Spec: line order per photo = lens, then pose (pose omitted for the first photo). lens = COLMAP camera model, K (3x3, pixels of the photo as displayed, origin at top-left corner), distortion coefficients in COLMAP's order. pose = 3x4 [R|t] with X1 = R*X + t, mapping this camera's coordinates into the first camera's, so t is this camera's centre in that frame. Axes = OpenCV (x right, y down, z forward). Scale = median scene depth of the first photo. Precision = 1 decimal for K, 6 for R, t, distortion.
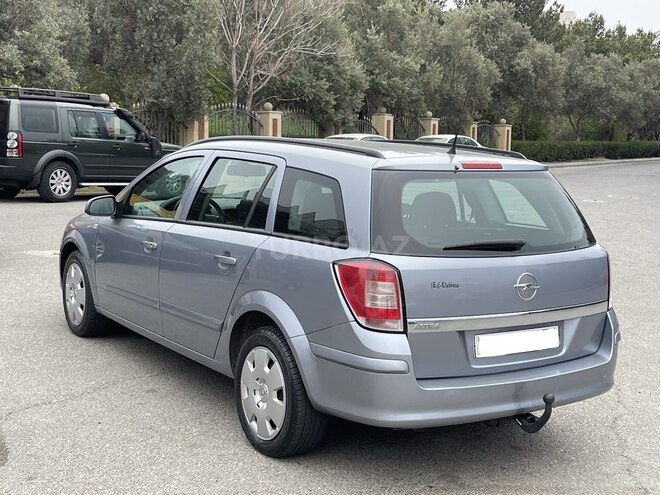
lens RADIAL K [[1046.1, 0, 330.0], [0, 1046.1, 247.5], [0, 0, 1]] dist [-0.021760, -0.098402]
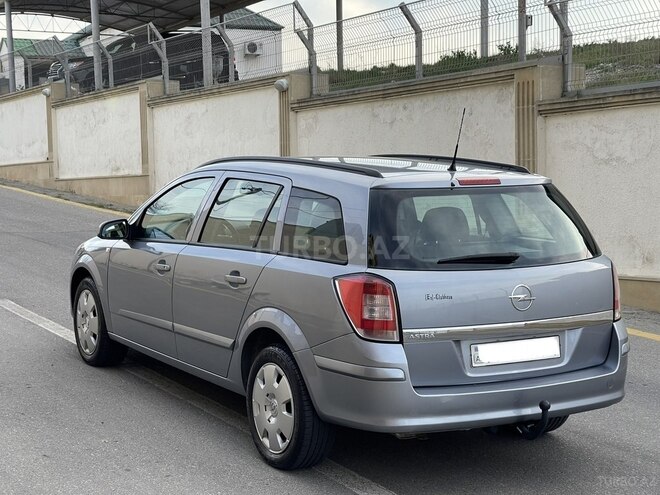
lens RADIAL K [[1284.7, 0, 330.0], [0, 1284.7, 247.5], [0, 0, 1]] dist [0.251690, -0.206983]
pose [[0.998476, -0.022869, -0.050218, 0.062310], [0.021821, 0.999535, -0.021317, 0.010644], [0.050682, 0.020189, 0.998511, -0.280923]]
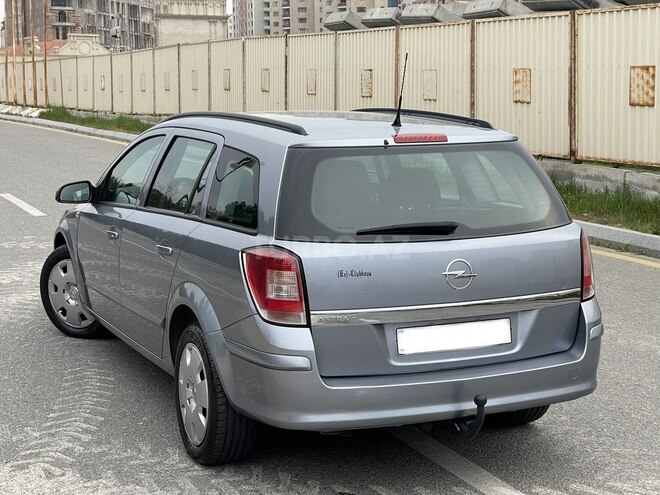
lens RADIAL K [[1284.7, 0, 330.0], [0, 1284.7, 247.5], [0, 0, 1]] dist [0.251690, -0.206983]
pose [[0.984991, -0.017603, -0.171707, 0.261748], [0.019686, 0.999752, 0.010438, 0.001144], [0.171481, -0.013662, 0.985093, -0.094241]]
